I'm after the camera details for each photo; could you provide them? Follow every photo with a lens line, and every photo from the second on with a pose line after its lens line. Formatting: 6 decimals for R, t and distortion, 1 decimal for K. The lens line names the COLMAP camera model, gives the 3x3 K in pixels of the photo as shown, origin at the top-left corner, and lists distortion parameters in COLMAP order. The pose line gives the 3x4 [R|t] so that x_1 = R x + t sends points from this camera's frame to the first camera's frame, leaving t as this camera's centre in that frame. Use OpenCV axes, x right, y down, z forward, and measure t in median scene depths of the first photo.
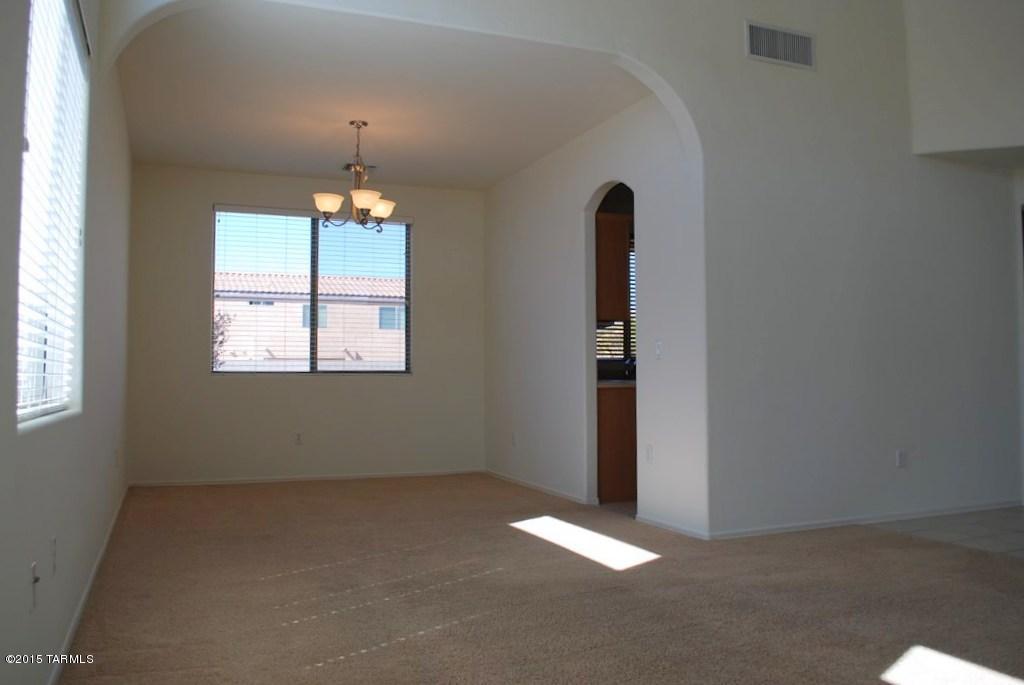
lens RADIAL K [[825.8, 0, 525.4], [0, 825.8, 343.1], [0, 0, 1]] dist [-0.078481, 0.010407]
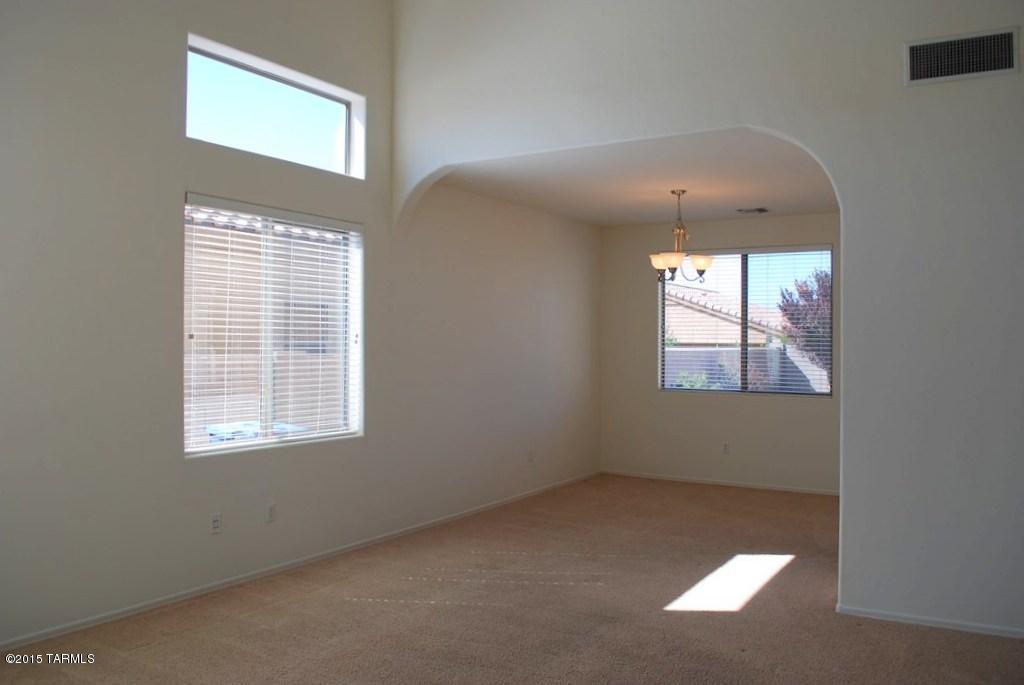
lens RADIAL K [[825.8, 0, 525.4], [0, 825.8, 343.1], [0, 0, 1]] dist [-0.078481, 0.010407]
pose [[0.588578, 0.010865, -0.808367, 0.783790], [0.021285, 0.999355, 0.028929, -0.114415], [0.808160, -0.034233, 0.587967, 0.154118]]
